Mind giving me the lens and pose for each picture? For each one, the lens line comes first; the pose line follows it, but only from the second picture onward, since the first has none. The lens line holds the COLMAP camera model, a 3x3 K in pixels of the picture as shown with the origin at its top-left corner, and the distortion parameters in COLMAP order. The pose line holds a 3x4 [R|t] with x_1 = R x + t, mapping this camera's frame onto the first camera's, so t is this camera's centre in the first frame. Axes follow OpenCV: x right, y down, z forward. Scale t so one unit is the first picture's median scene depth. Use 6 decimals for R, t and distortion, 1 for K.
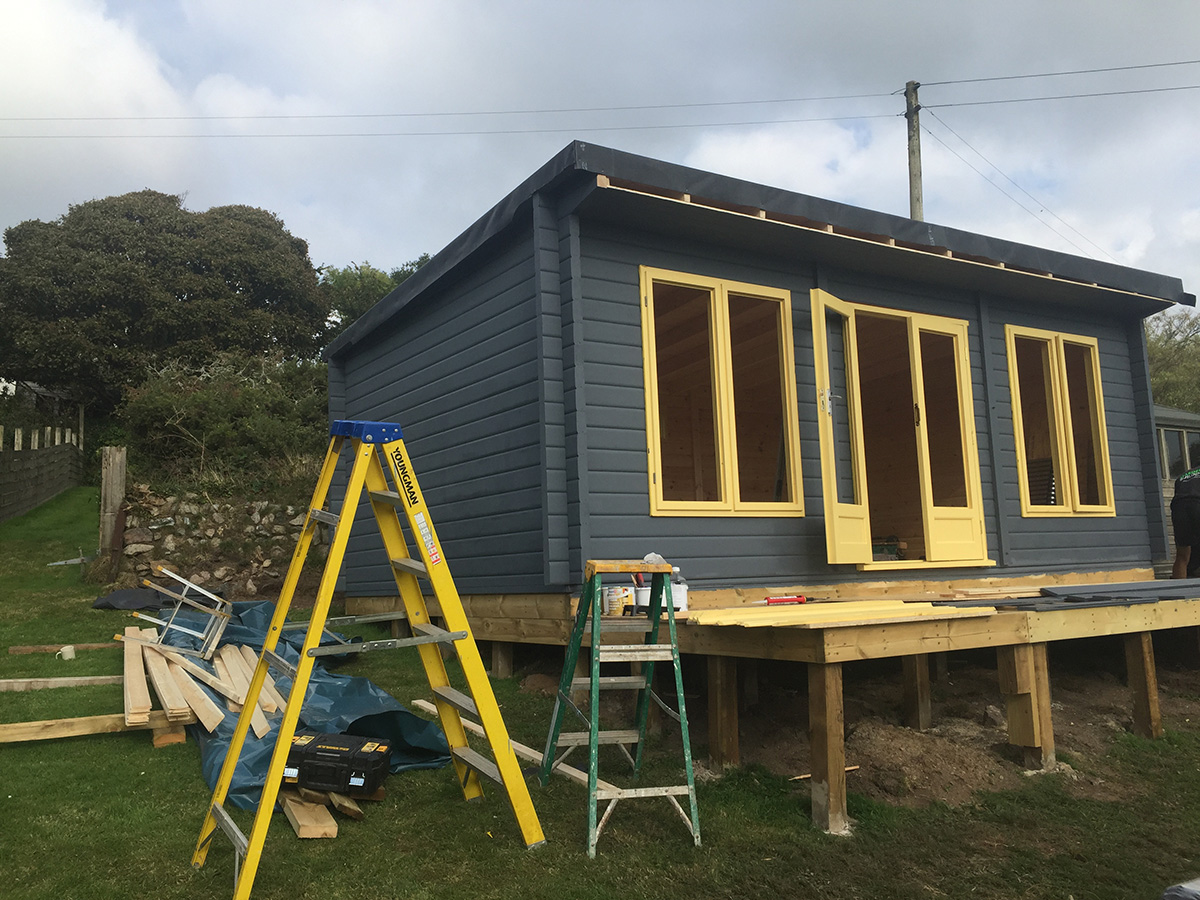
lens RADIAL K [[1029.3, 0, 596.6], [0, 1029.3, 440.1], [0, 0, 1]] dist [0.085155, -0.074804]
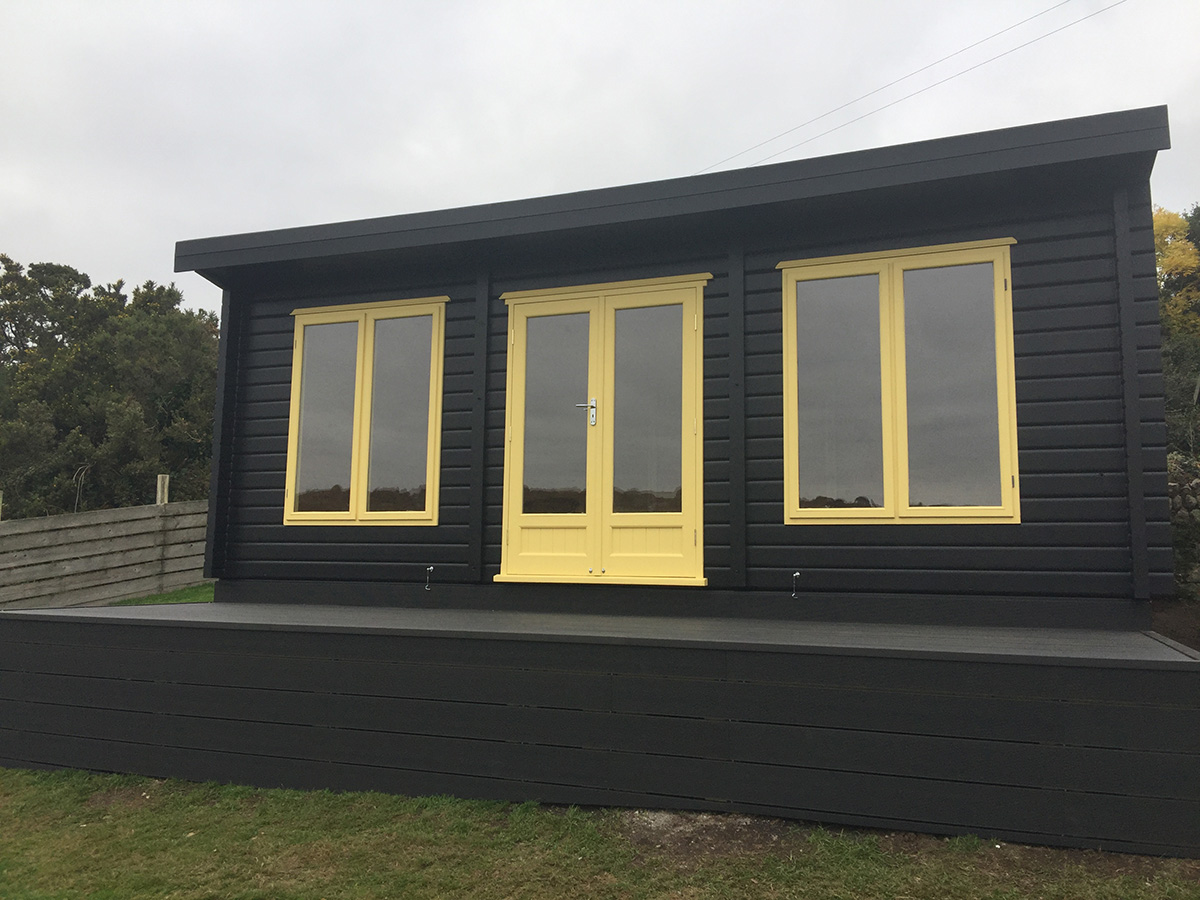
lens RADIAL K [[1005.9, 0, 592.5], [0, 1005.9, 440.0], [0, 0, 1]] dist [0.073618, -0.103919]
pose [[0.563163, -0.054144, -0.824570, 0.907785], [0.072374, 0.997248, -0.016054, 0.014677], [0.823170, -0.050636, 0.565532, 0.466739]]
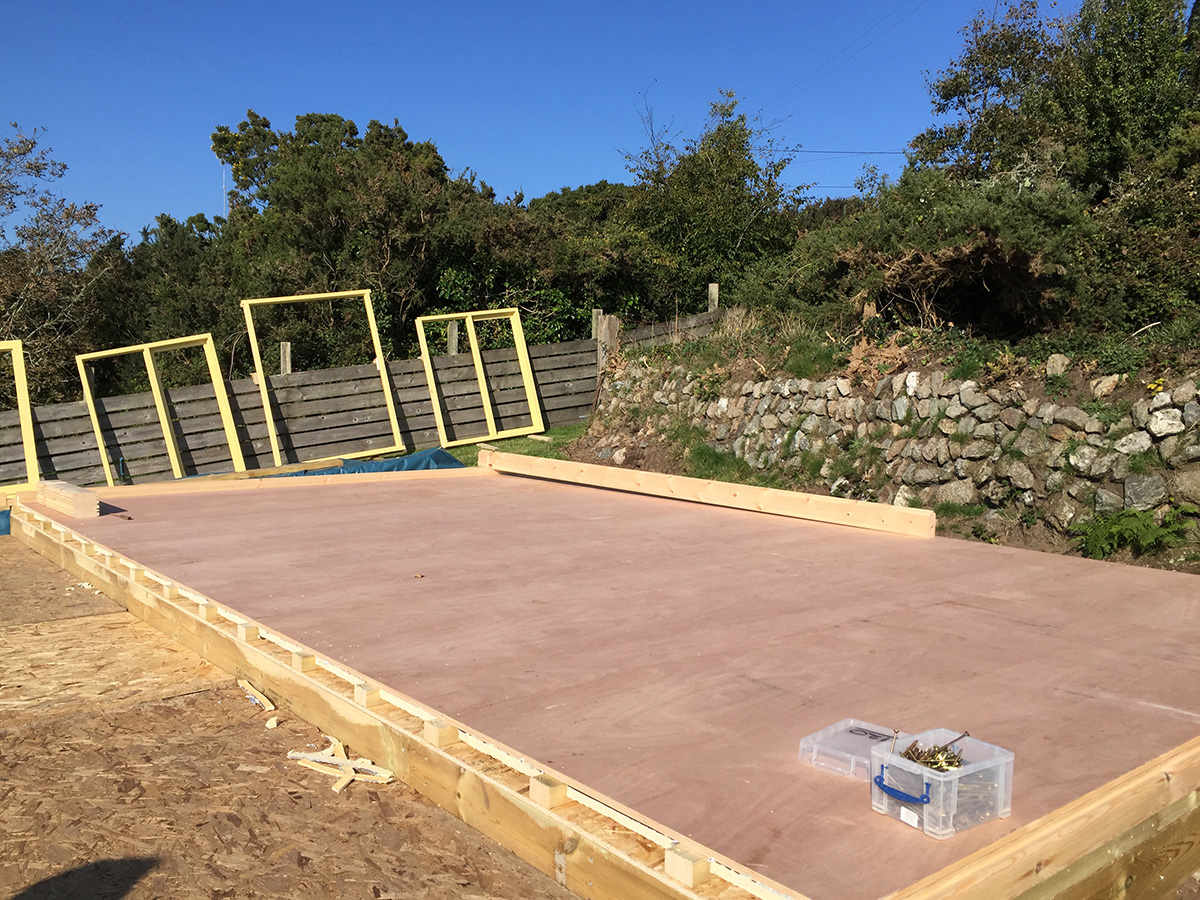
lens RADIAL K [[1005.9, 0, 592.5], [0, 1005.9, 440.0], [0, 0, 1]] dist [0.073618, -0.103919]
pose [[0.100282, 0.104368, -0.989470, 0.719787], [0.108323, 0.987426, 0.115131, 0.014345], [0.989045, -0.118728, 0.087716, 1.047799]]
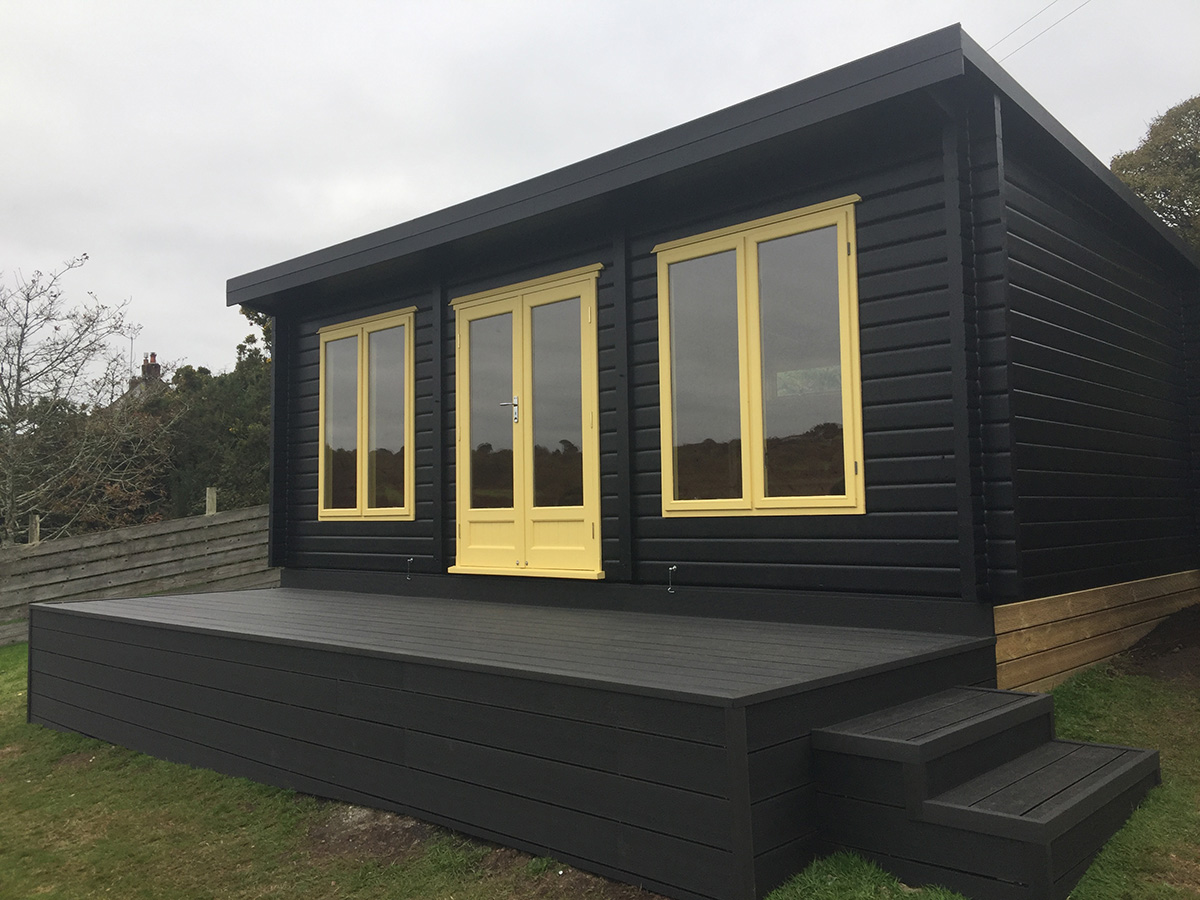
lens RADIAL K [[1005.9, 0, 592.5], [0, 1005.9, 440.0], [0, 0, 1]] dist [0.073618, -0.103919]
pose [[0.228419, -0.036749, -0.972869, 1.059128], [0.130954, 0.991366, -0.006701, 0.018019], [0.964715, -0.125871, 0.231259, 0.774979]]
